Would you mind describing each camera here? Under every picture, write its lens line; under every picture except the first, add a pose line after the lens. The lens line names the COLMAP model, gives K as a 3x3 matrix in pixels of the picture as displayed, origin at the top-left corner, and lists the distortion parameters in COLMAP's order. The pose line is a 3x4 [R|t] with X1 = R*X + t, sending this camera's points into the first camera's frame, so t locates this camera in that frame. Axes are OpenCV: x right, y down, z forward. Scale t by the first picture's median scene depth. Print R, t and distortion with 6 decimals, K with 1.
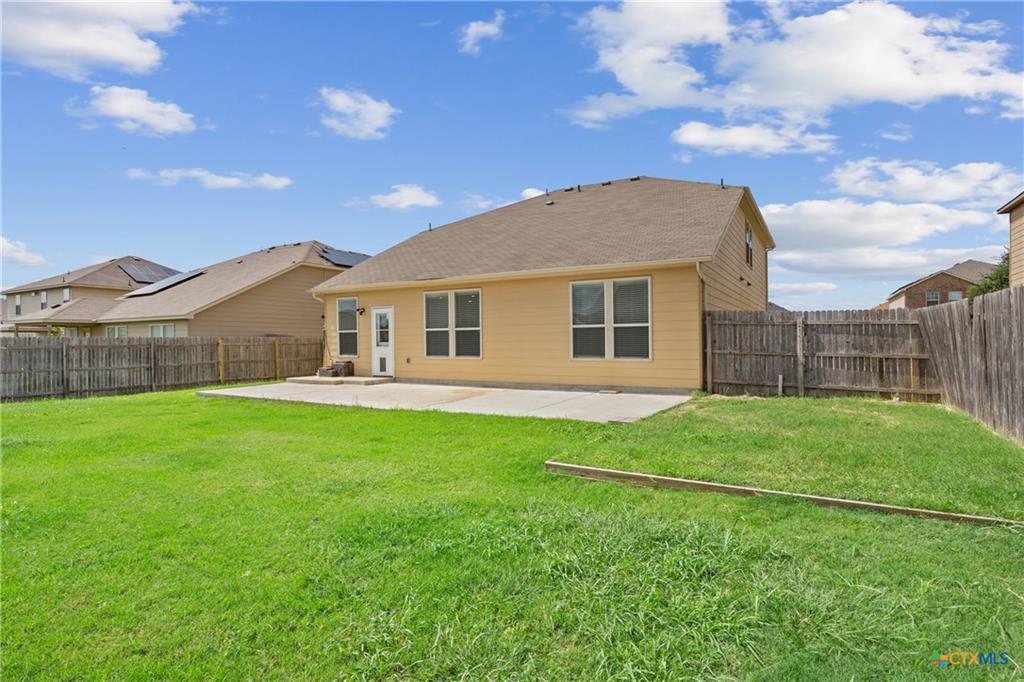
lens RADIAL K [[504.9, 0, 508.3], [0, 504.9, 340.4], [0, 0, 1]] dist [-0.010535, 0.002871]
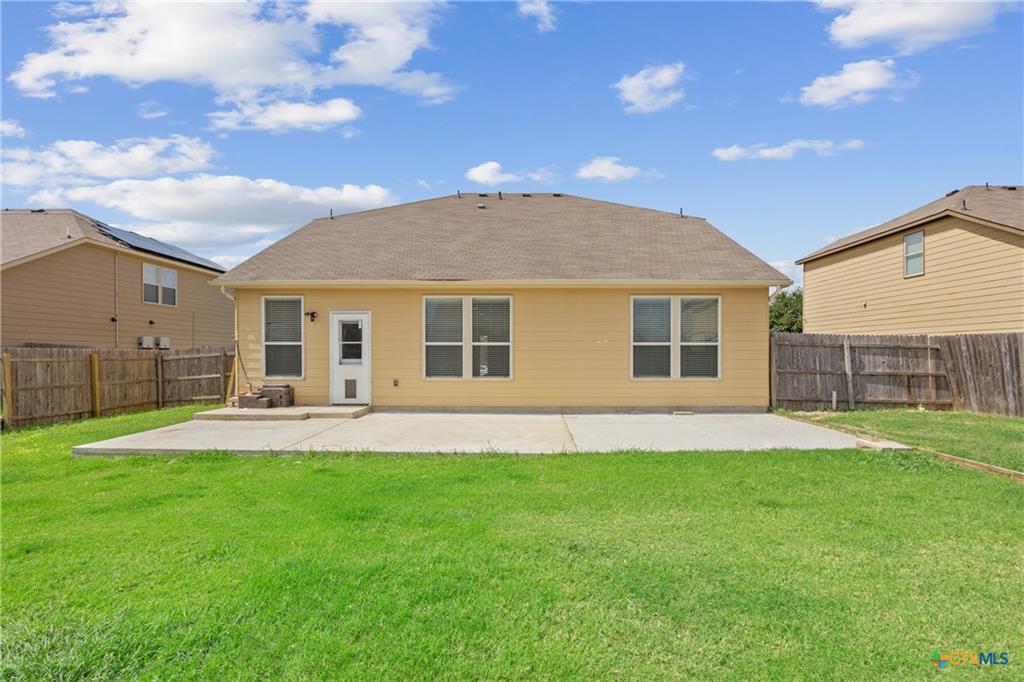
lens RADIAL K [[504.9, 0, 510.8], [0, 504.9, 342.7], [0, 0, 1]] dist [-0.010535, 0.002871]
pose [[0.875043, 0.019648, 0.483646, -0.461069], [-0.007985, 0.999626, -0.026162, -0.002875], [-0.483979, 0.019031, 0.874872, 0.265574]]
